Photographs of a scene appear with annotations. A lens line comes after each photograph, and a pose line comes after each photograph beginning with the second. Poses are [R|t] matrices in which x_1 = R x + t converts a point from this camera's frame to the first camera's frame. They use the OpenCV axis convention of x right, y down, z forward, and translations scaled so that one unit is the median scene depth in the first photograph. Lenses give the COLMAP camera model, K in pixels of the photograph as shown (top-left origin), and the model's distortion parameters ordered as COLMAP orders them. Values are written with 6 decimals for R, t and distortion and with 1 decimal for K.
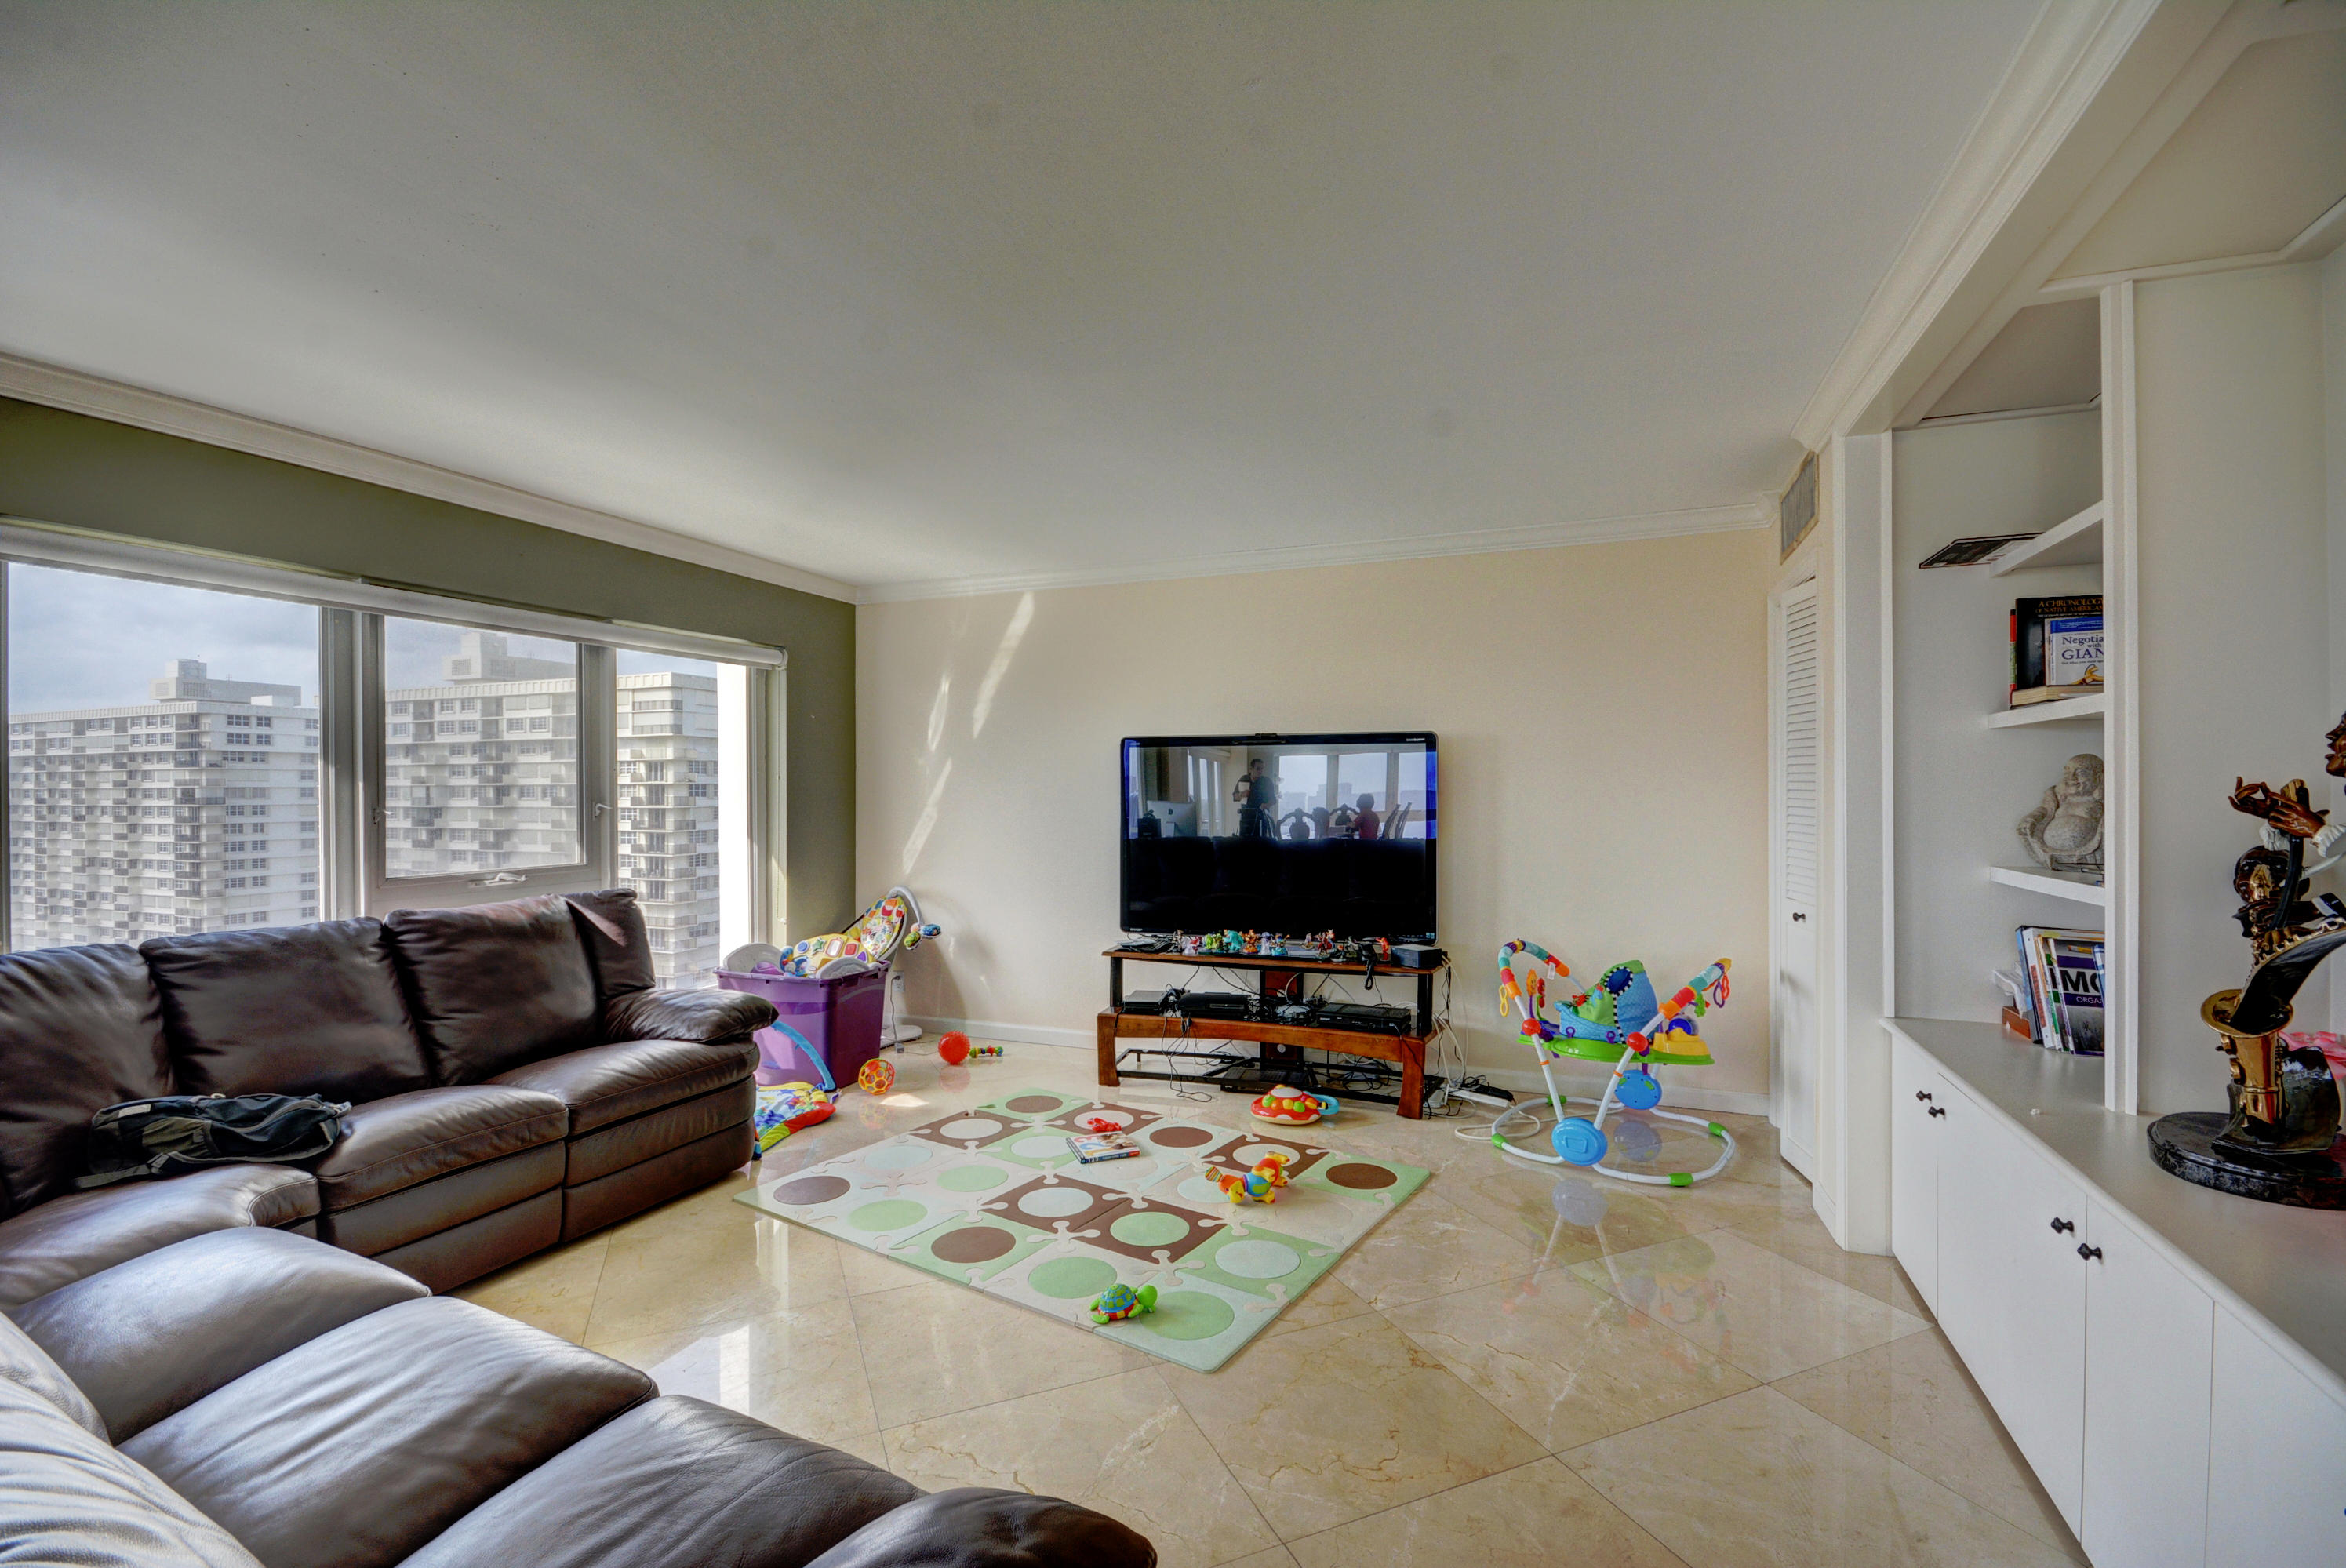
lens RADIAL K [[1026.8, 0, 1166.5], [0, 1026.8, 790.7], [0, 0, 1]] dist [0.006345, -0.009079]
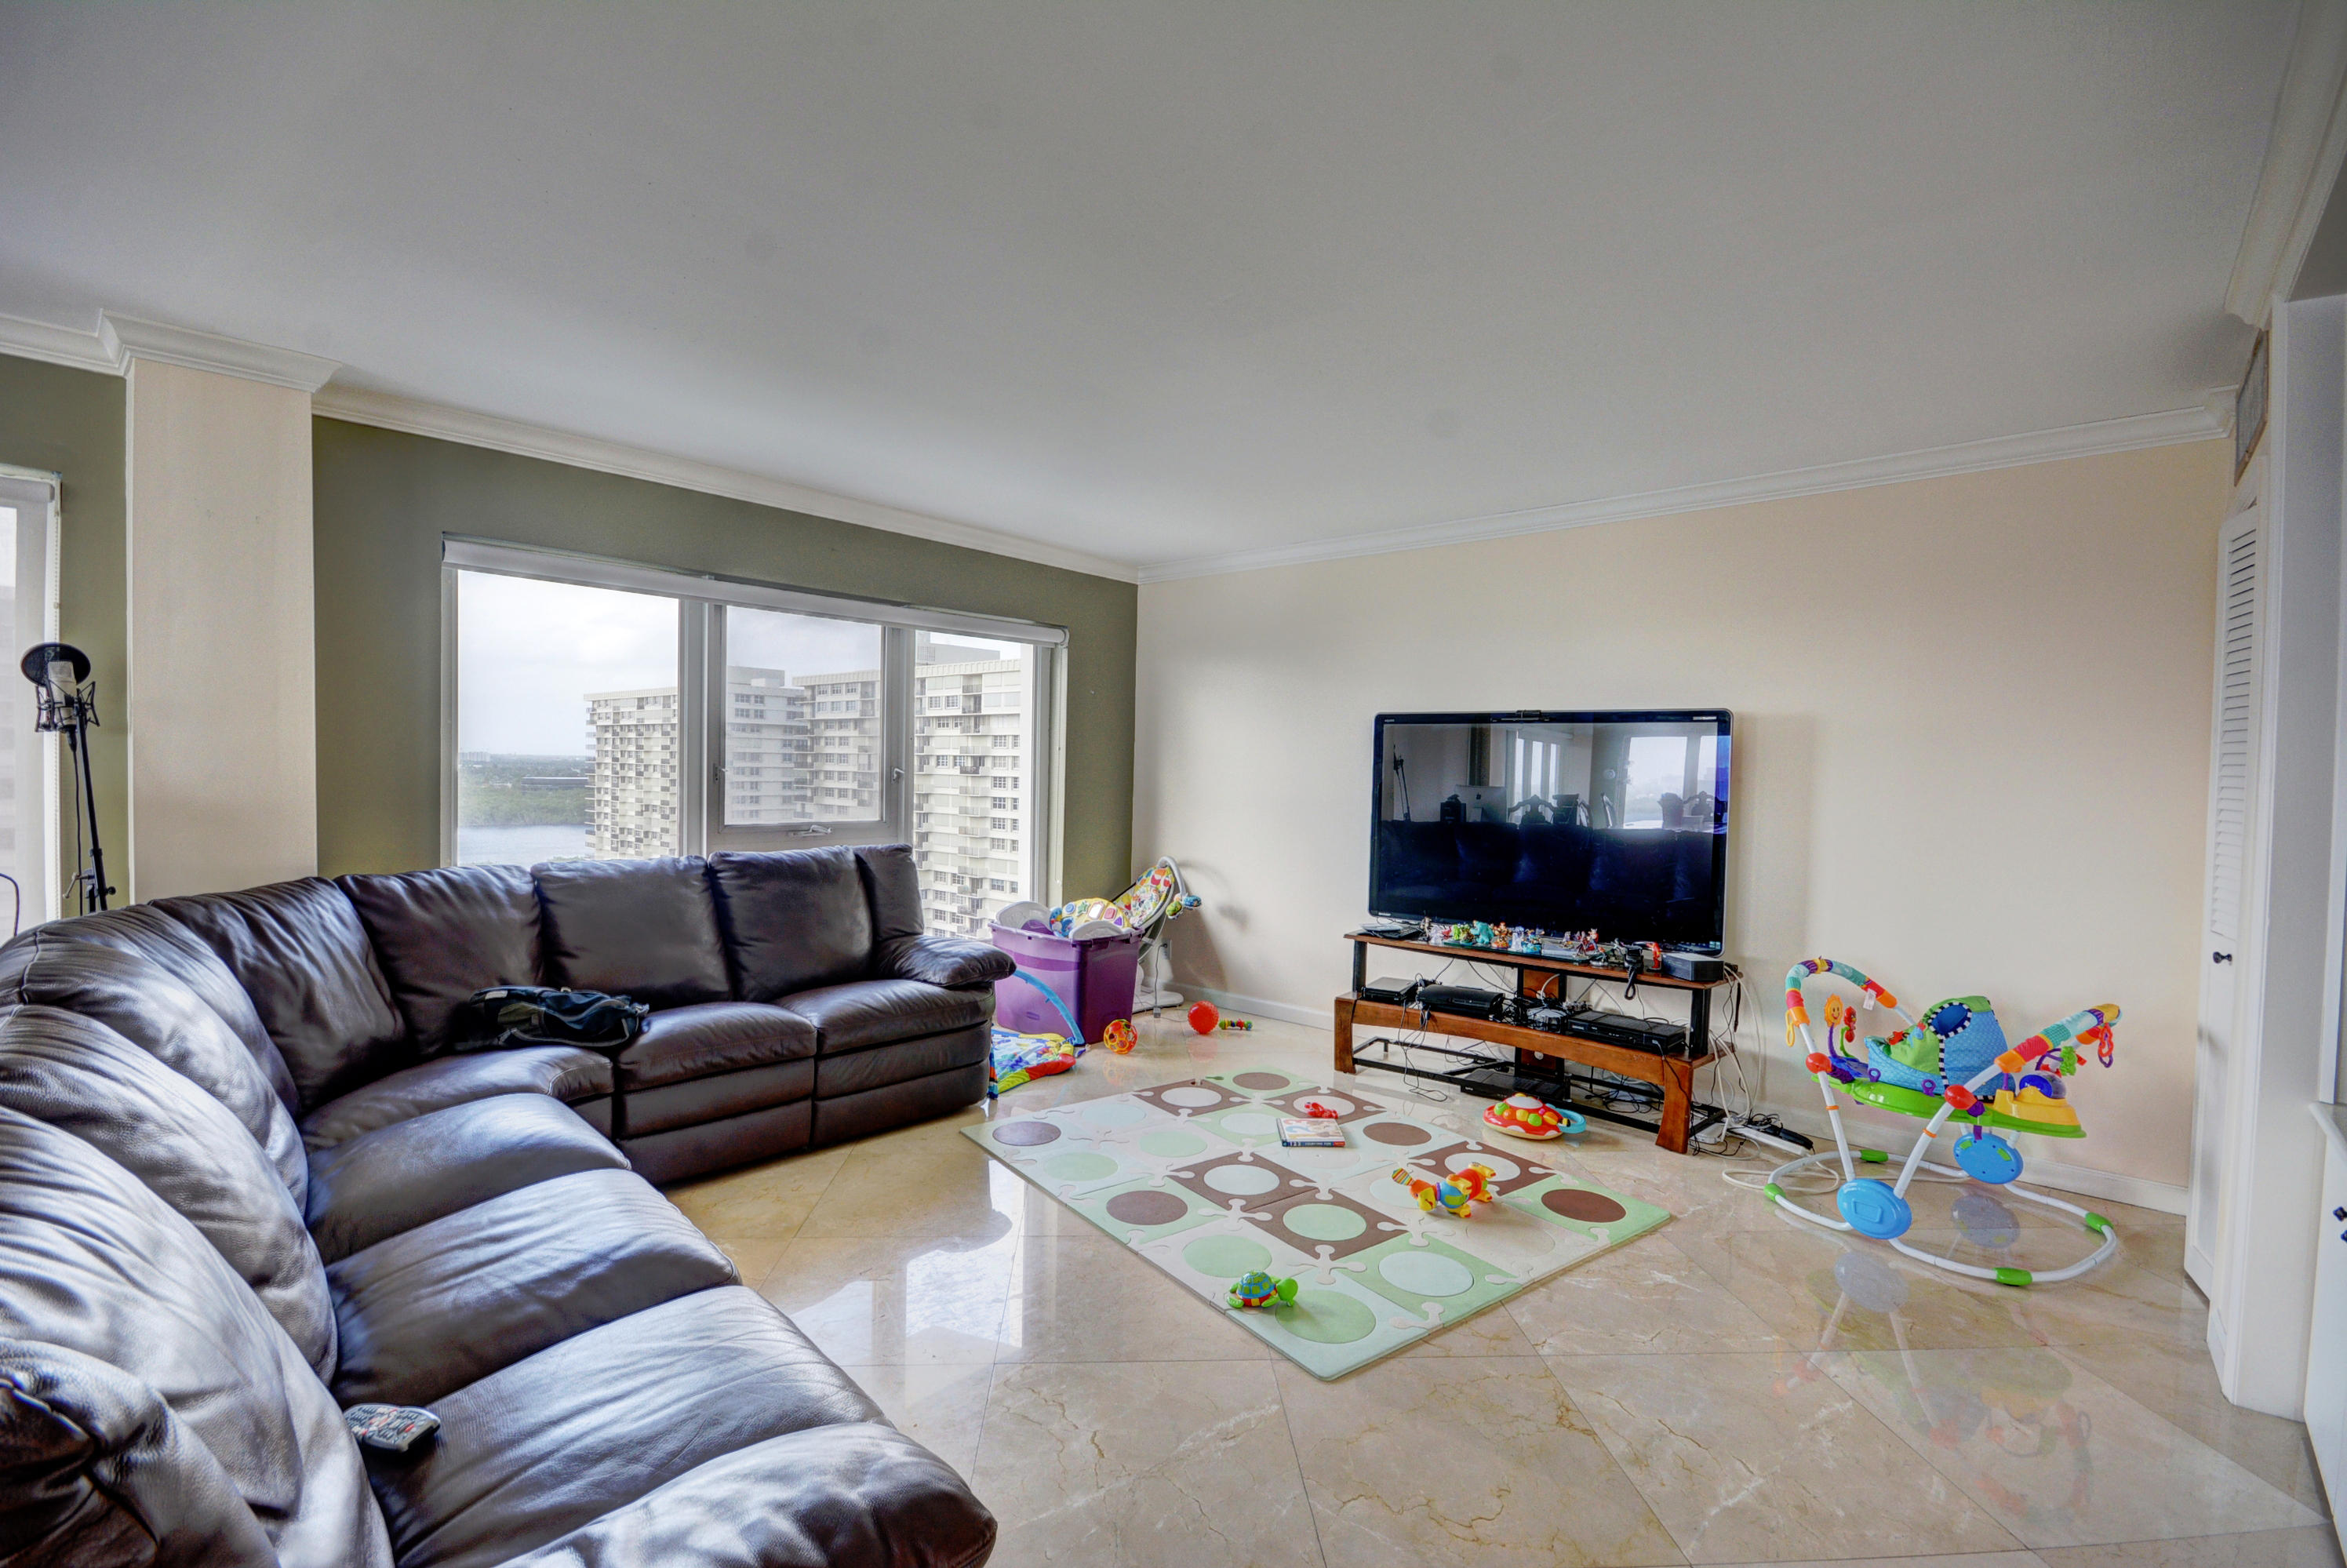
lens RADIAL K [[1027.2, 0, 1172.8], [0, 1027.2, 782.9], [0, 0, 1]] dist [0.006345, -0.009079]
pose [[0.942301, 0.029173, -0.333493, 0.119688], [-0.025078, 0.999548, 0.016578, 0.001916], [0.333825, -0.007259, 0.942607, 0.036396]]
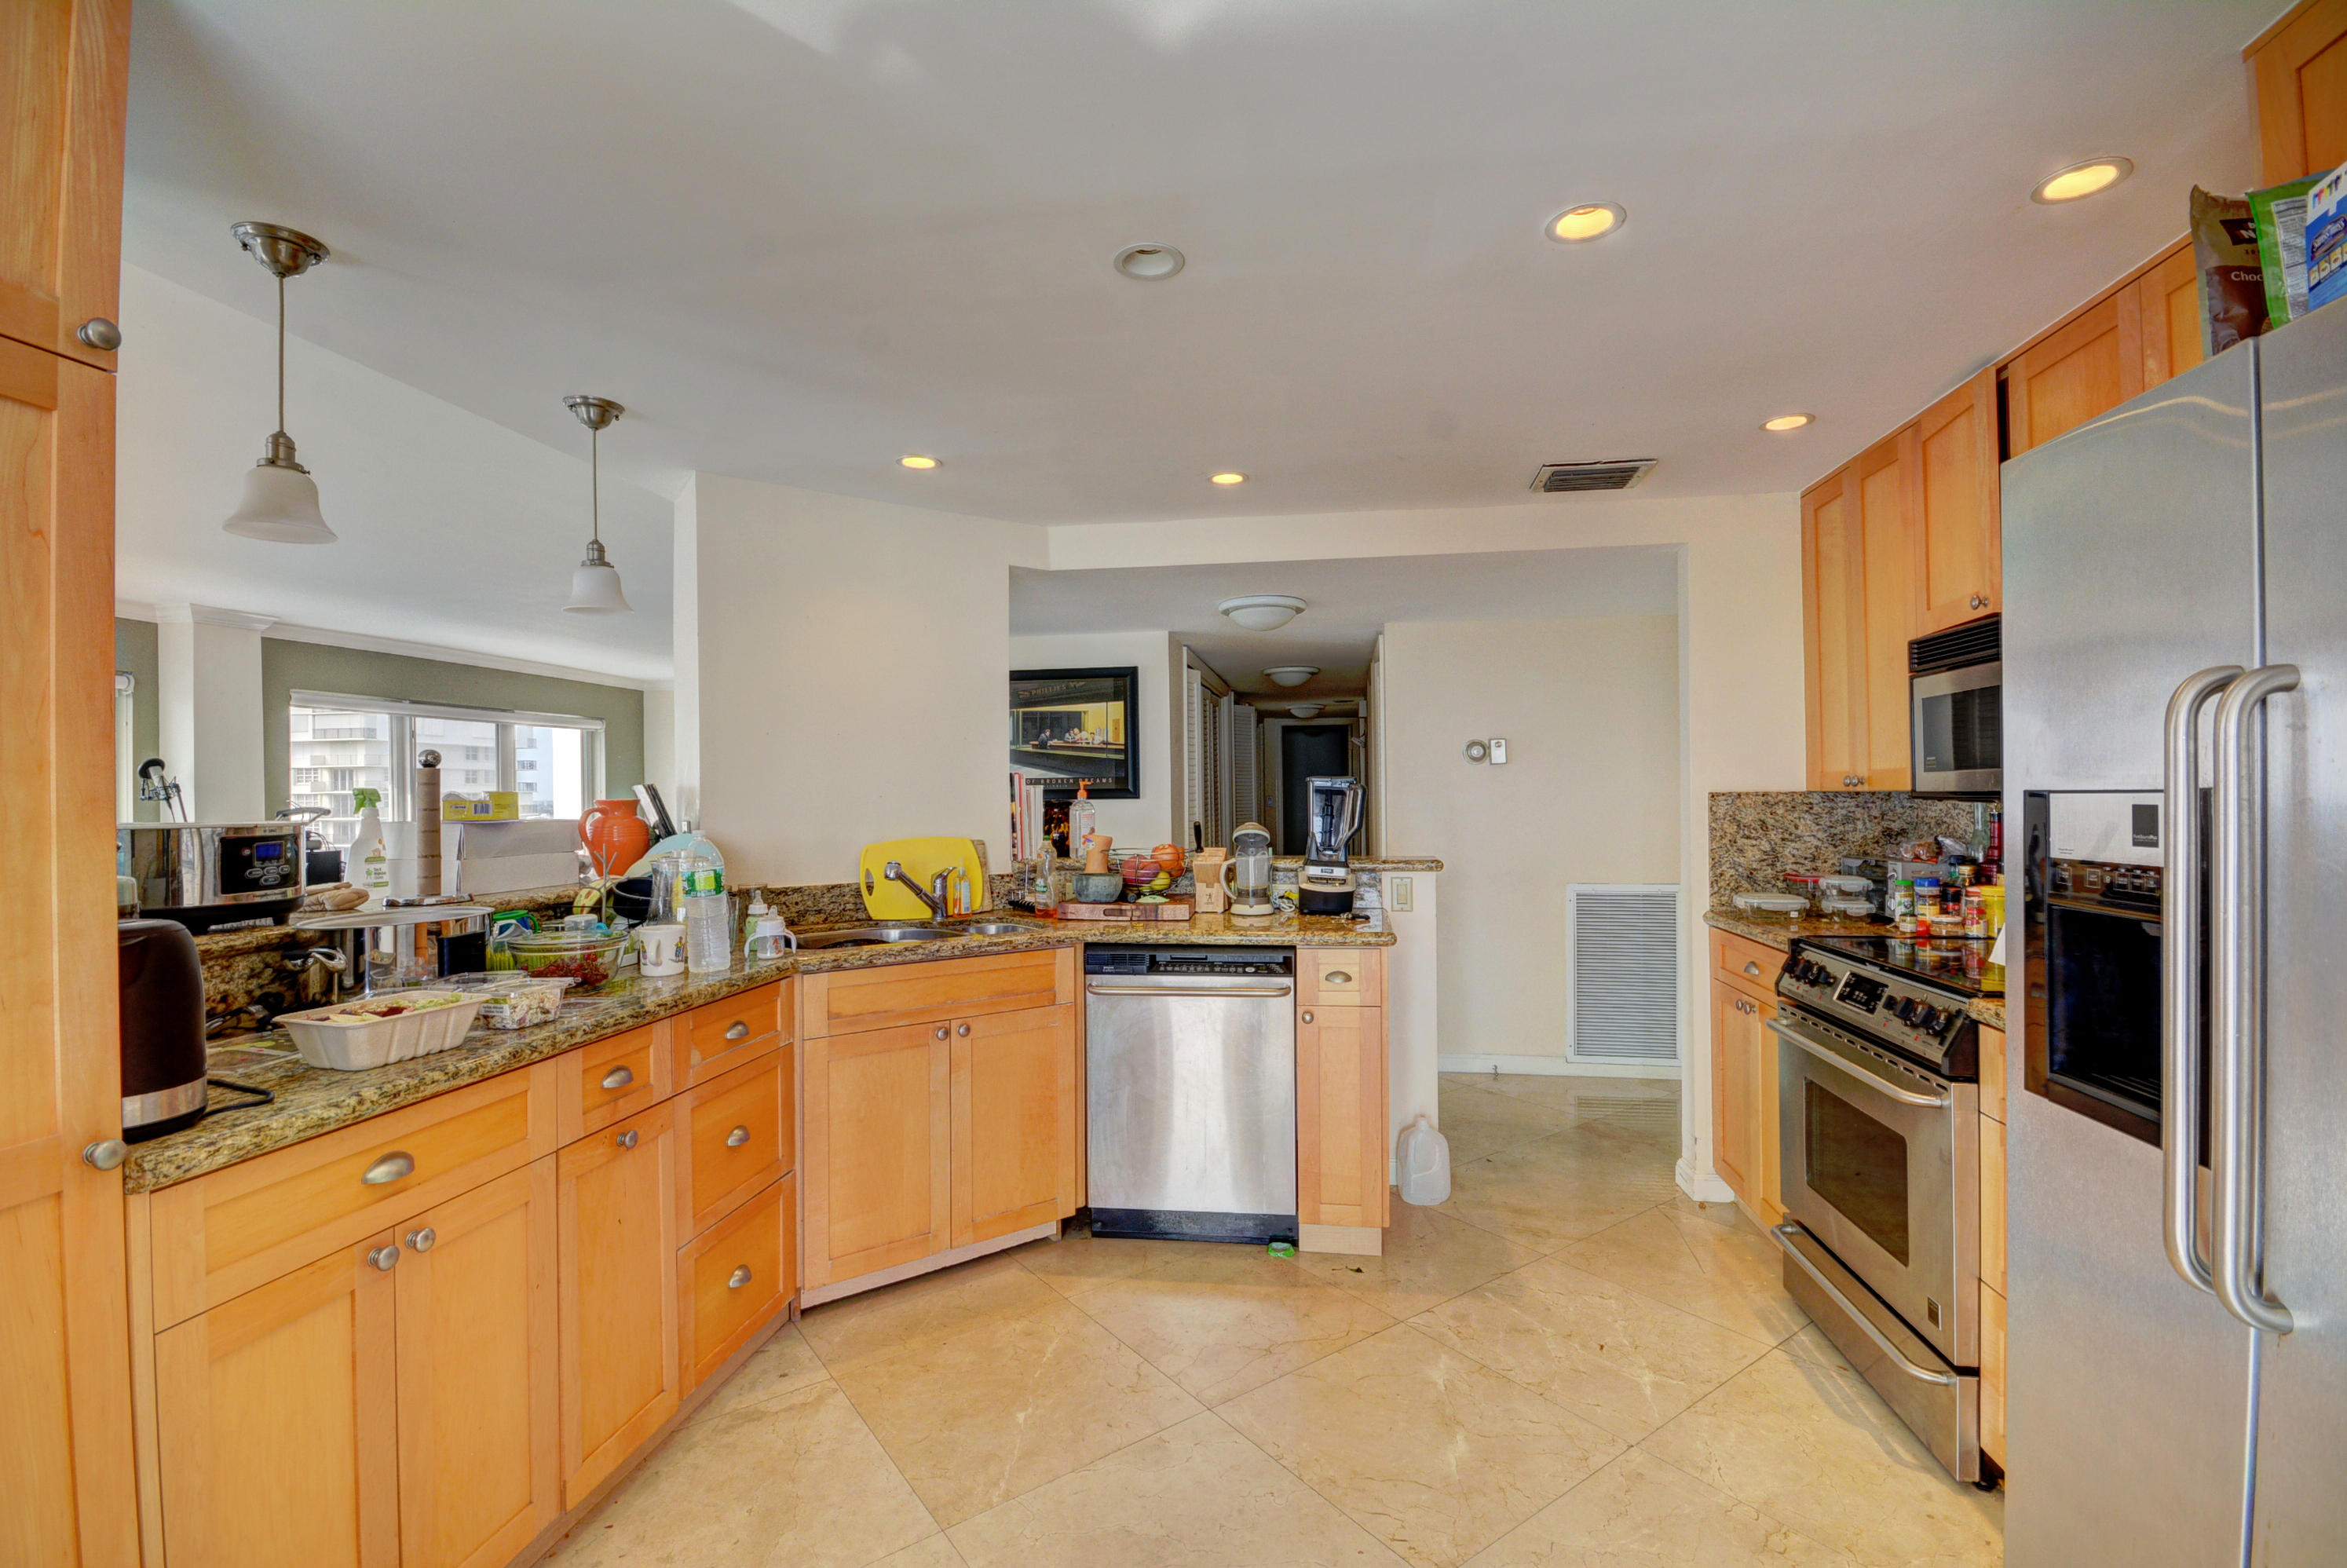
lens RADIAL K [[1027.2, 0, 1177.6], [0, 1027.2, 790.0], [0, 0, 1]] dist [0.006345, -0.009079]
pose [[0.972699, -0.007717, 0.231940, 0.237068], [0.008713, 0.999957, -0.003270, -0.002572], [-0.231905, 0.005202, 0.972725, -1.249137]]
